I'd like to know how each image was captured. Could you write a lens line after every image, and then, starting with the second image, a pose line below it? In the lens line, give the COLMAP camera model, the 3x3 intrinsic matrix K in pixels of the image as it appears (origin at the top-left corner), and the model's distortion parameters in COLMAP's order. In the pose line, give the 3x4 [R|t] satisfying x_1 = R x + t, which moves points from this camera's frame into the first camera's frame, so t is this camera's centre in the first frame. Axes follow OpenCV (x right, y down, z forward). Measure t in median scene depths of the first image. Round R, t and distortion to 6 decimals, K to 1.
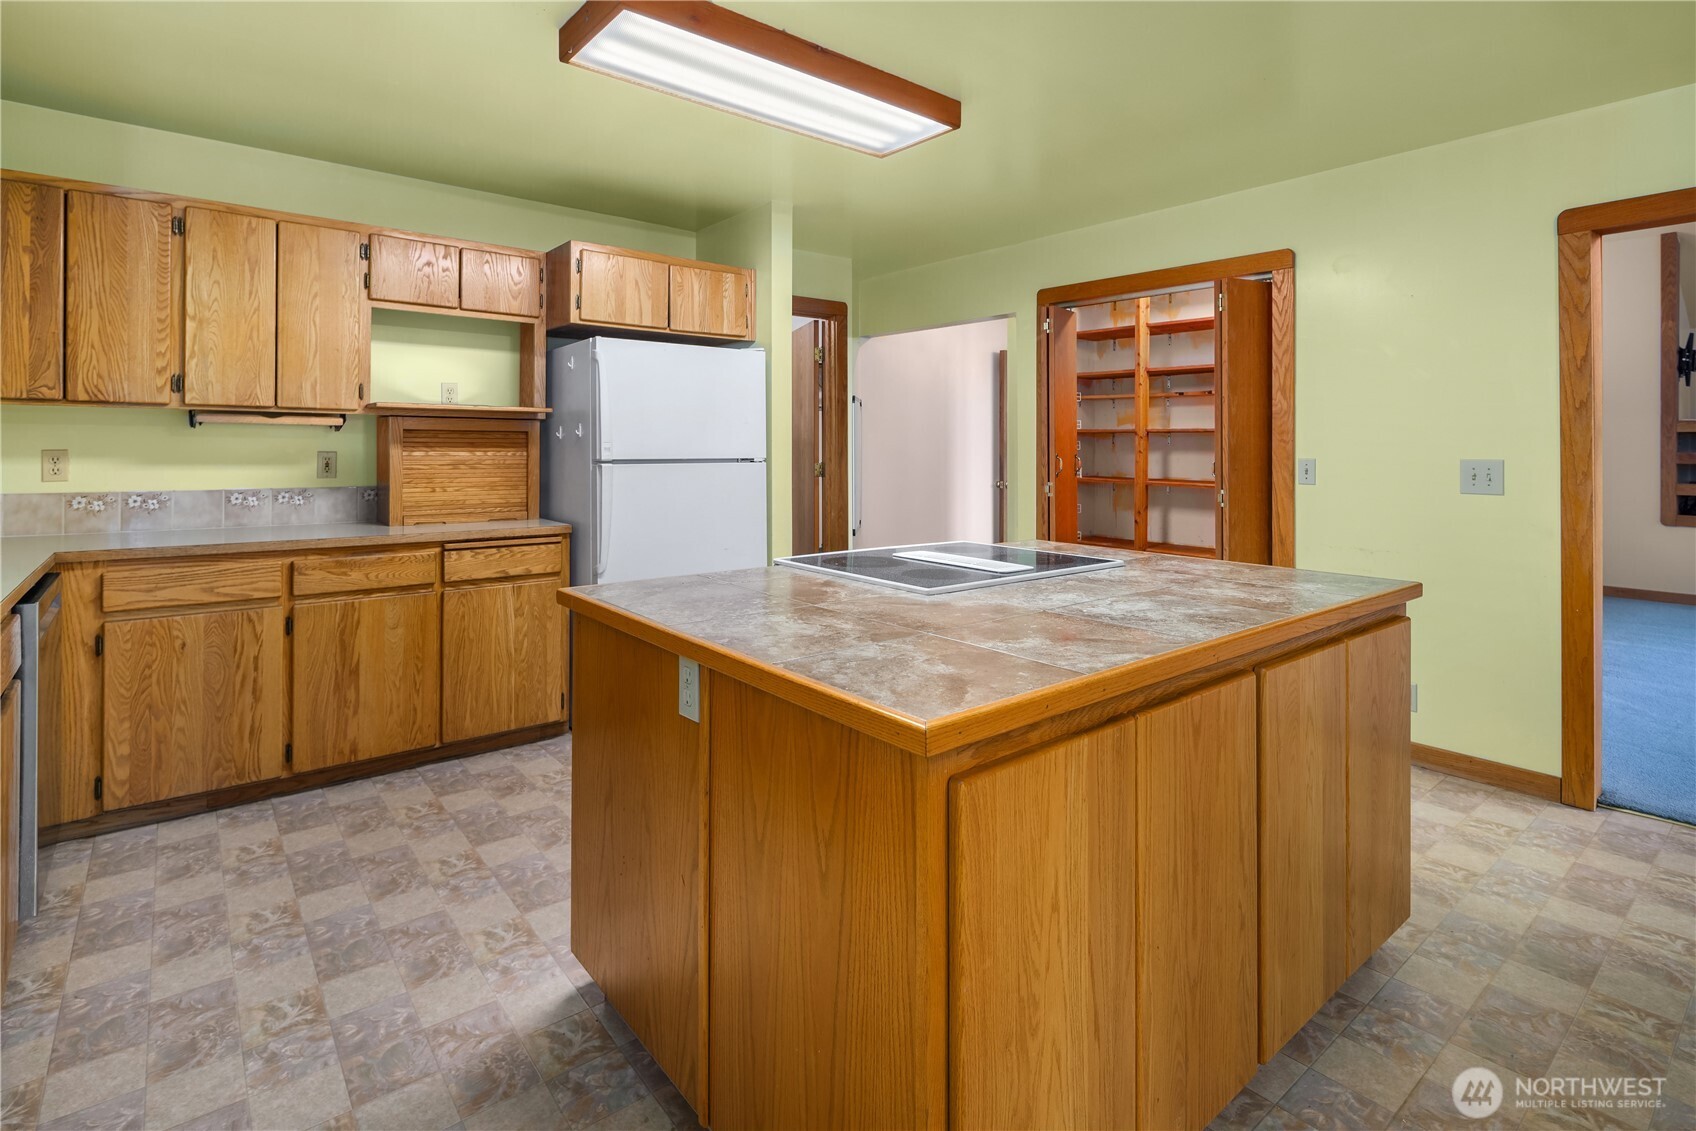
lens RADIAL K [[817.5, 0, 843.5], [0, 817.5, 559.7], [0, 0, 1]] dist [-0.001437, -0.000212]
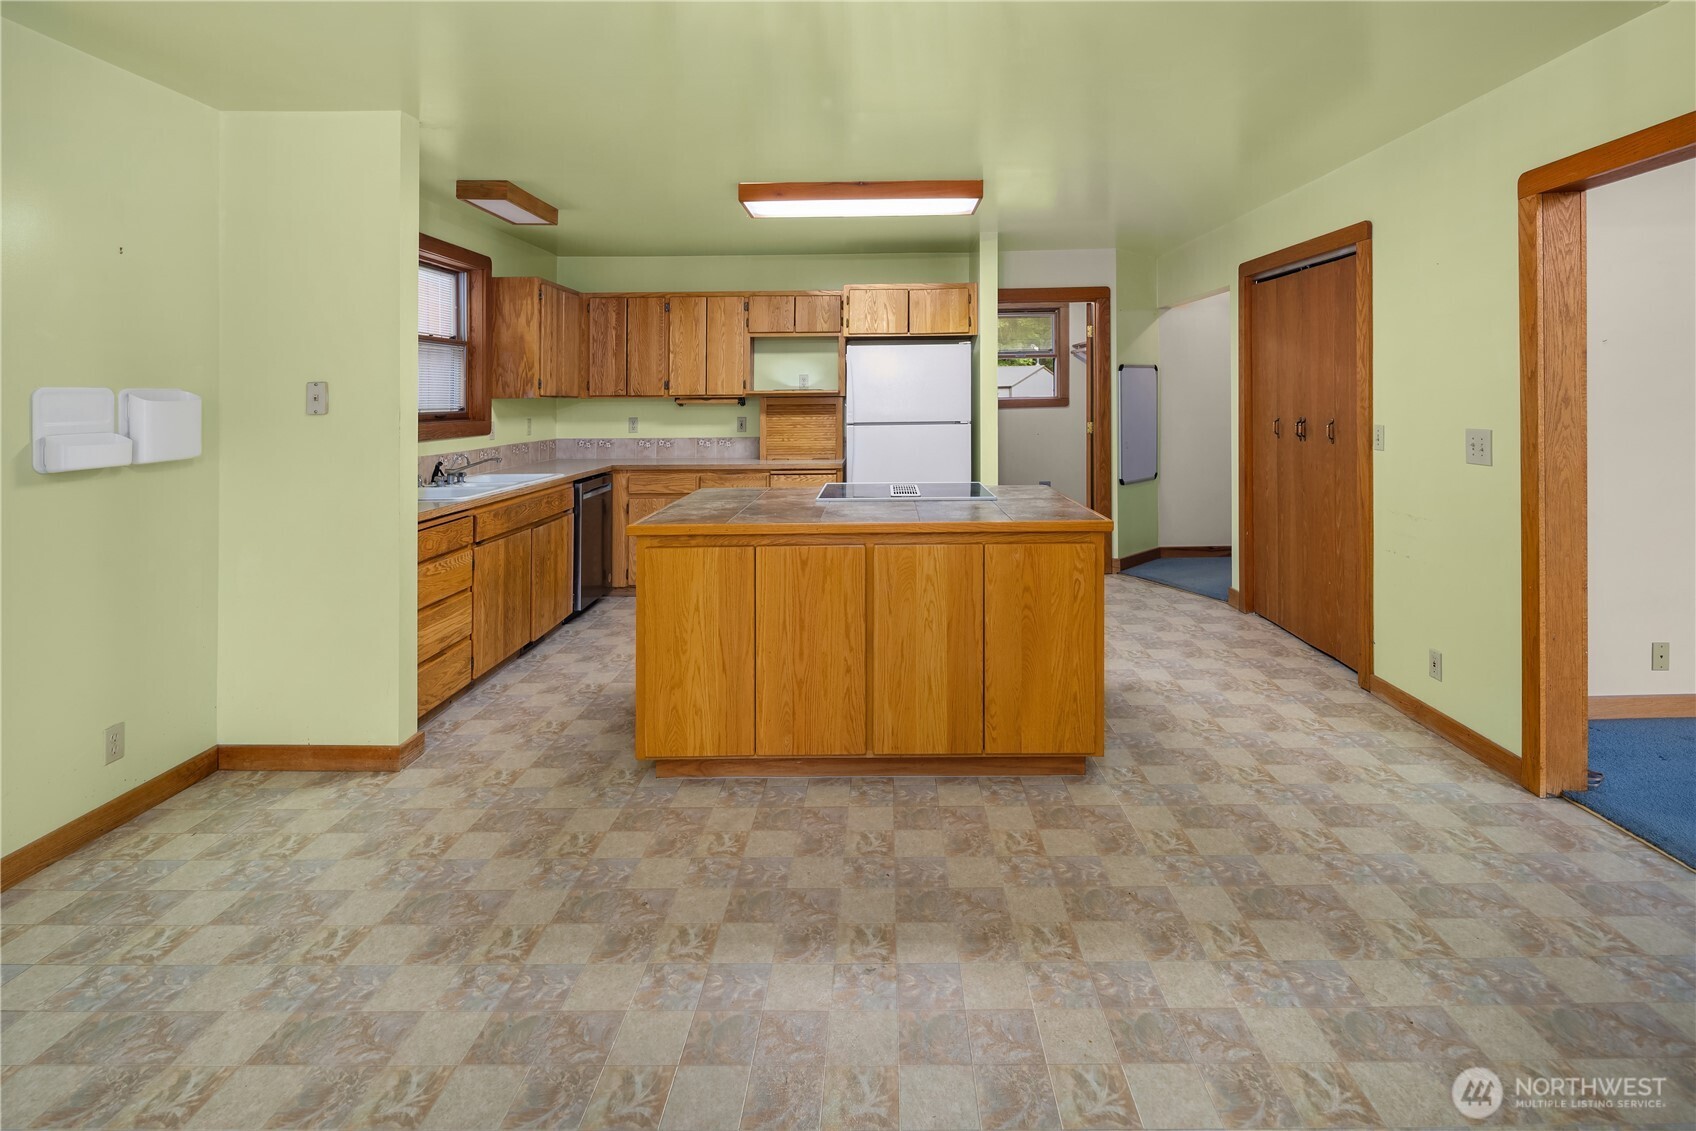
lens RADIAL K [[822.9, 0, 875.5], [0, 822.9, 569.5], [0, 0, 1]] dist [-0.002336, -0.000154]
pose [[0.764194, 0.118750, -0.633961, 0.860344], [-0.072409, 0.992487, 0.098624, 0.000883], [0.640909, -0.029463, 0.767051, -0.233519]]
